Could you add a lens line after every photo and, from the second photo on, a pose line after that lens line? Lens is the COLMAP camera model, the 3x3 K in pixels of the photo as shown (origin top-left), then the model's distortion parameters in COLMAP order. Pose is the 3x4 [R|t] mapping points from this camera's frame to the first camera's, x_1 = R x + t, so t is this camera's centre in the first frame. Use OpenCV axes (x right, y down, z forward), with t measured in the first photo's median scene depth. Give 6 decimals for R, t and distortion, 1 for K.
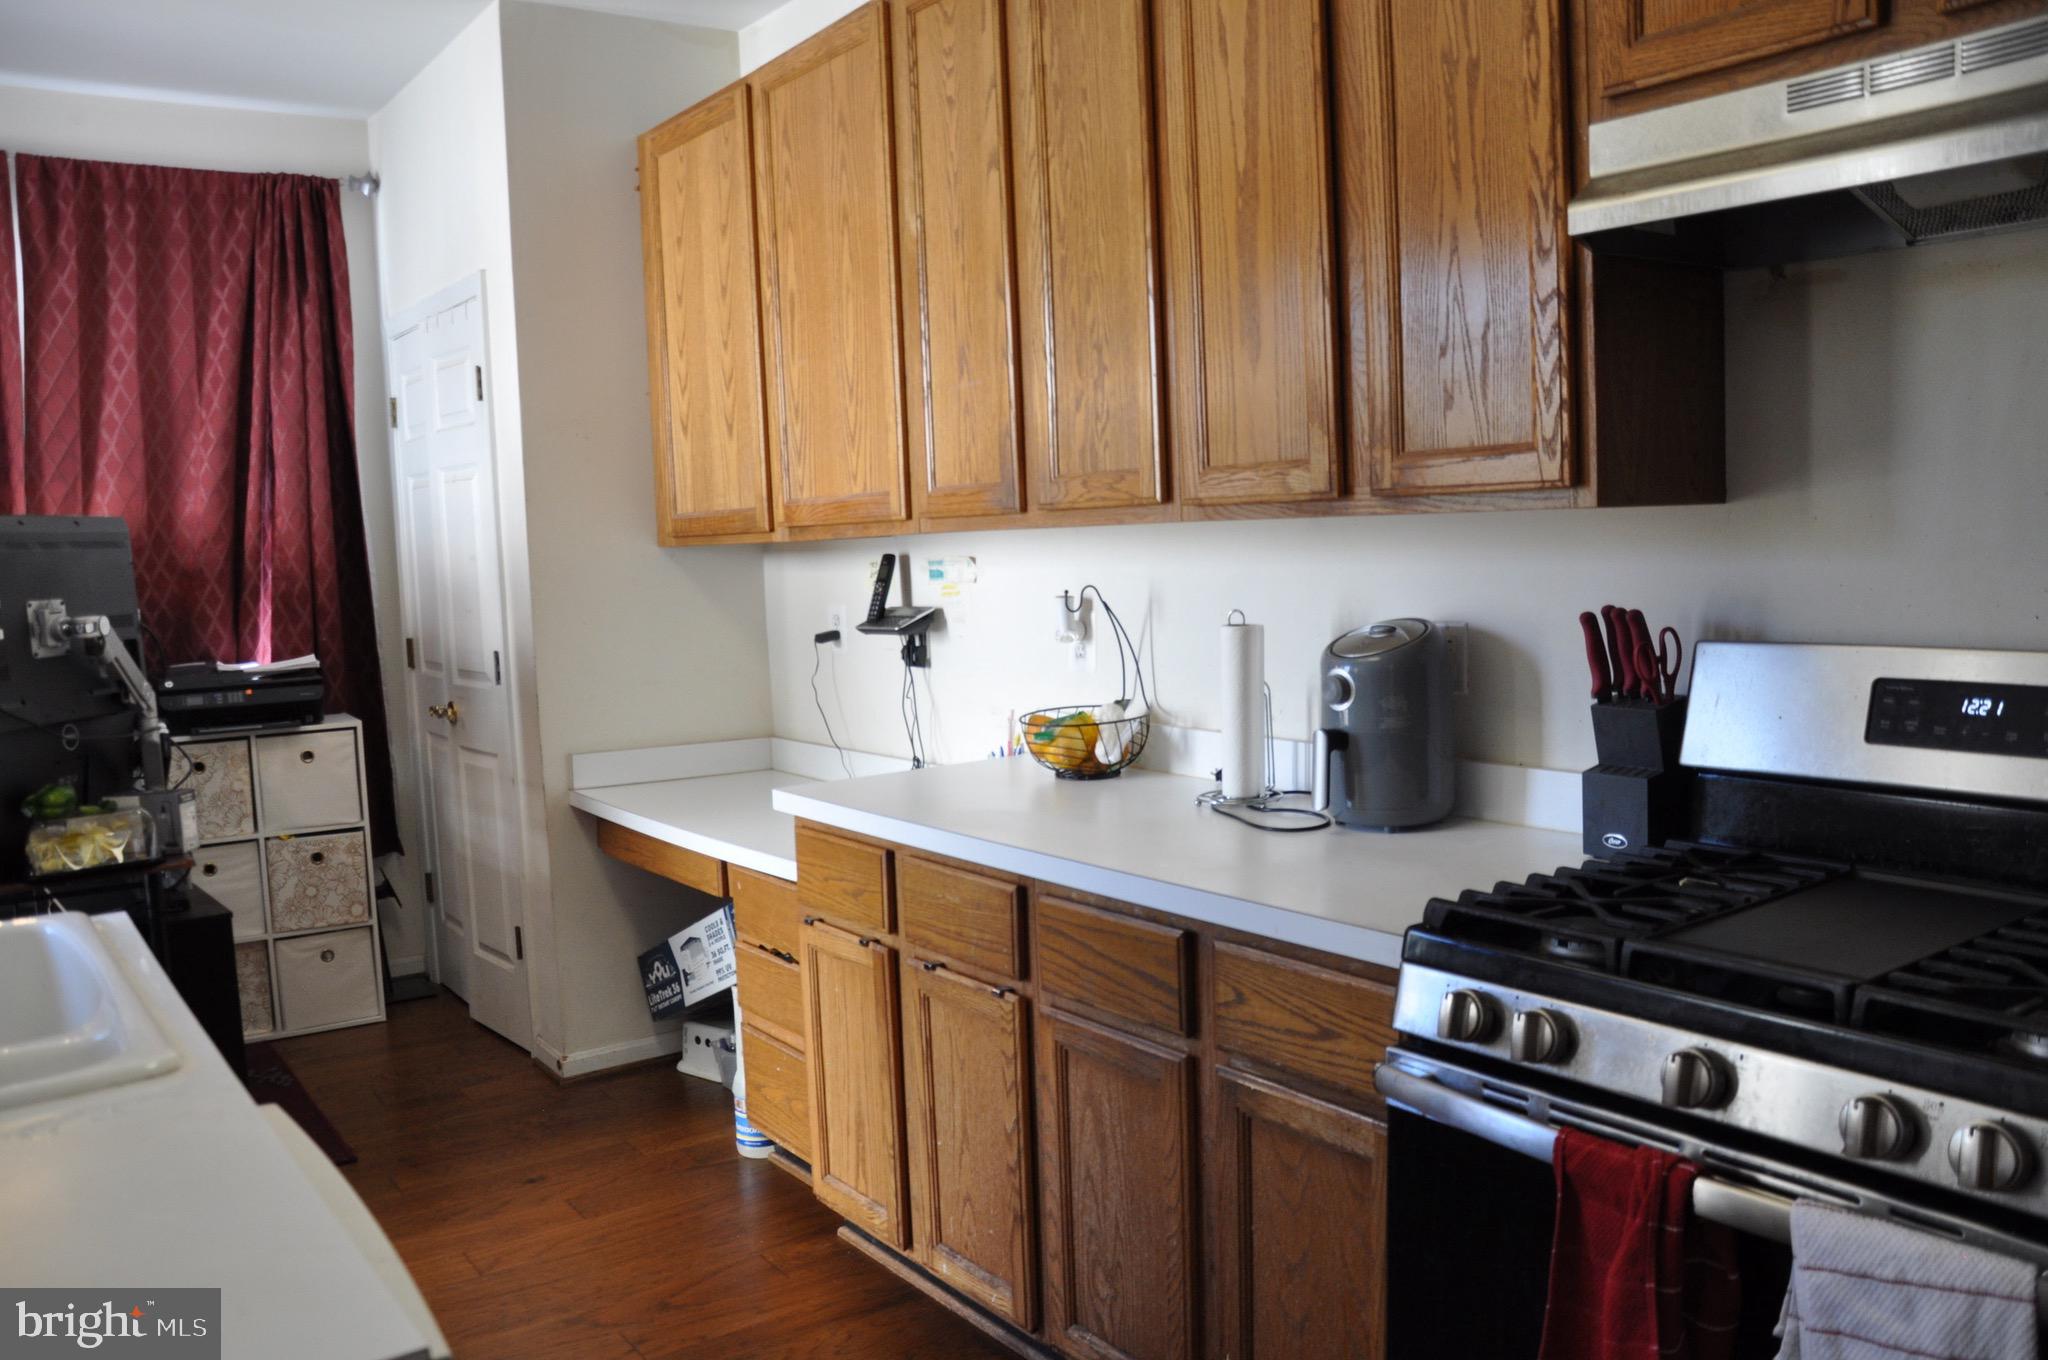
lens RADIAL K [[1608.3, 0, 1015.4], [0, 1608.3, 692.5], [0, 0, 1]] dist [-0.159330, 0.130719]
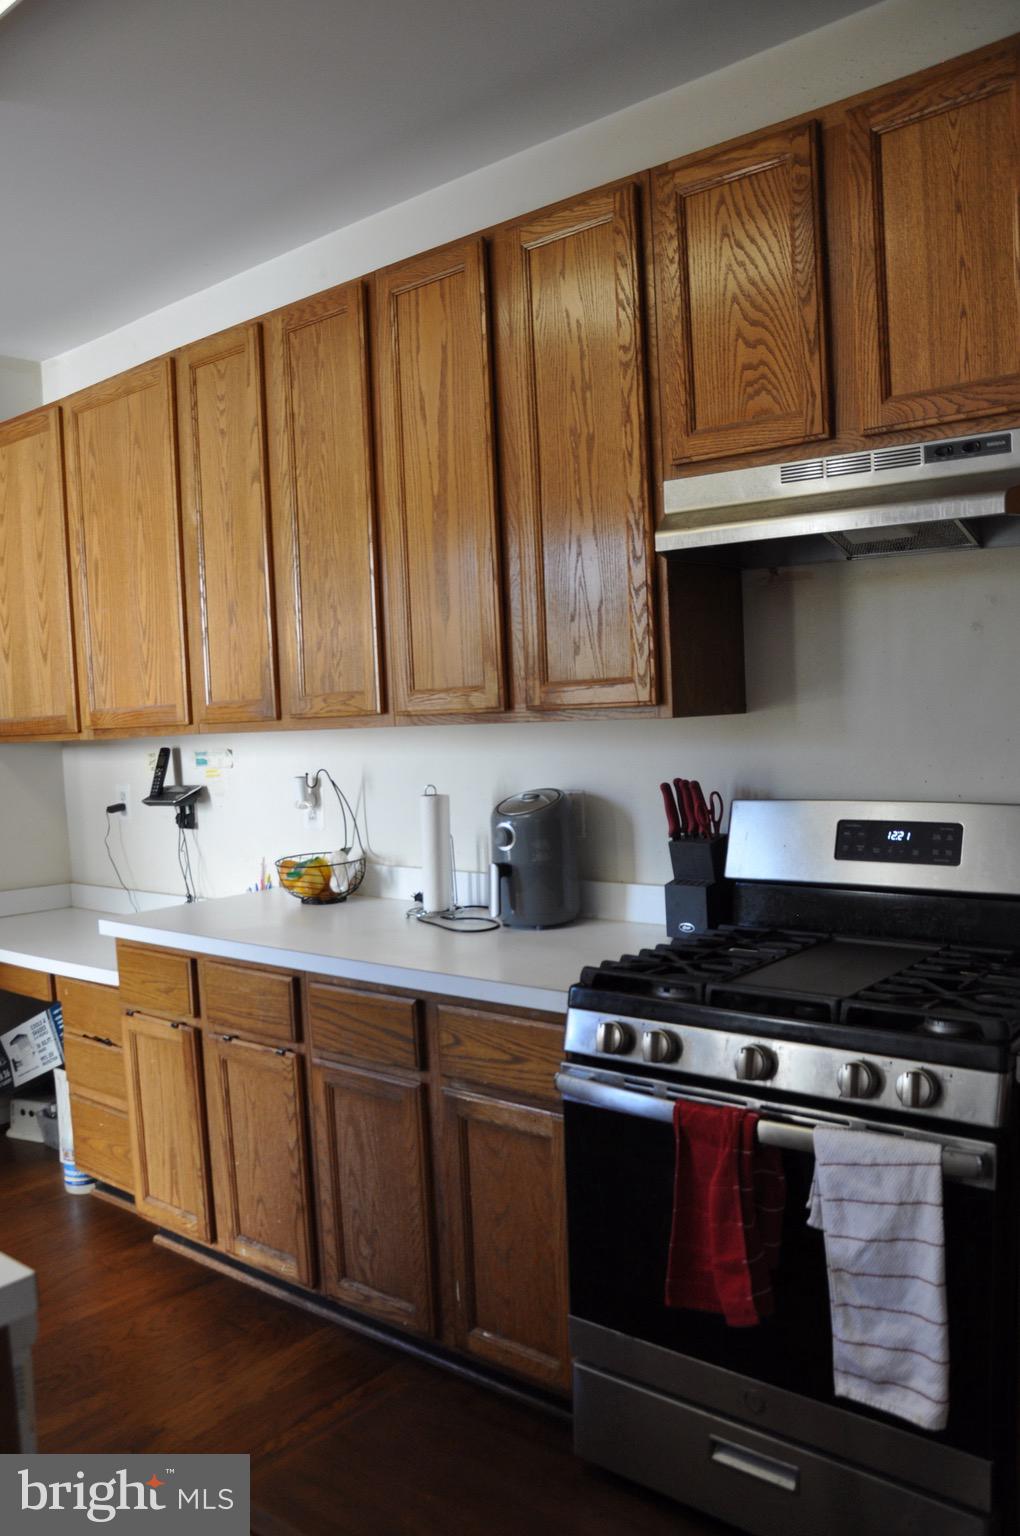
lens RADIAL K [[1206.2, 0, 513.2], [0, 1206.2, 793.9], [0, 0, 1]] dist [-0.159330, 0.130719]
pose [[0.966720, -0.020004, 0.255054, -0.064711], [0.029924, 0.998937, -0.035073, -0.001632], [-0.254081, 0.041538, 0.966290, -0.087541]]
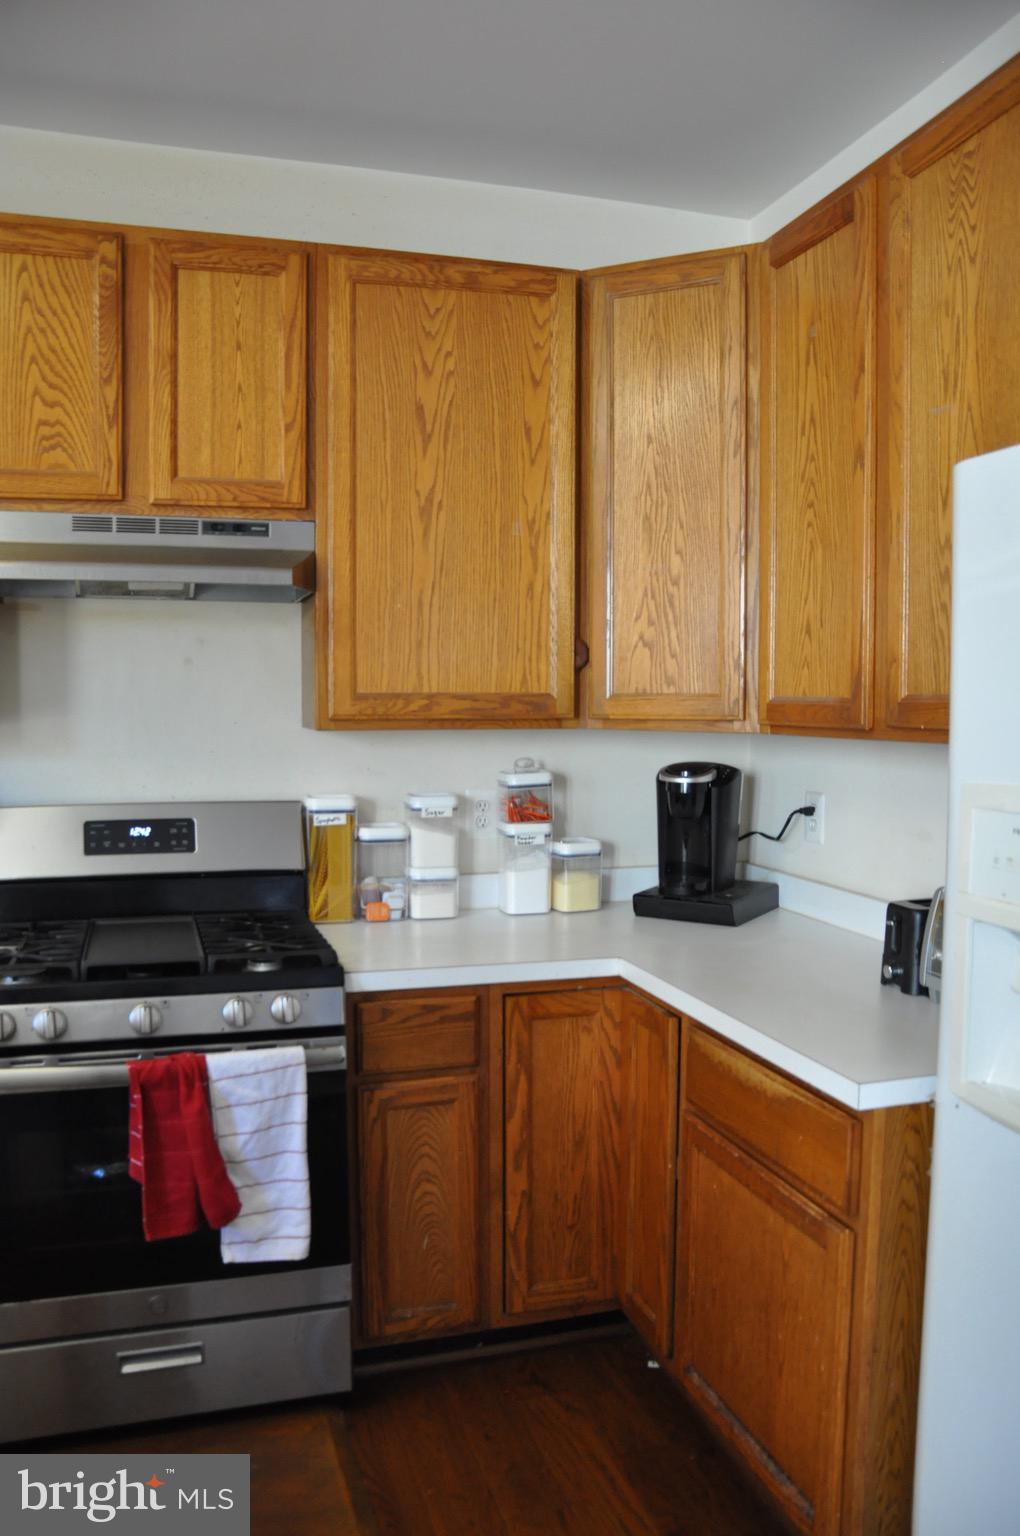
lens RADIAL K [[1206.2, 0, 513.2], [0, 1206.2, 793.9], [0, 0, 1]] dist [-0.159330, 0.130719]
pose [[0.309546, -0.036603, 0.950180, -0.417818], [0.085961, 0.996244, 0.010373, -0.007940], [-0.946991, 0.078468, 0.311530, 0.023230]]
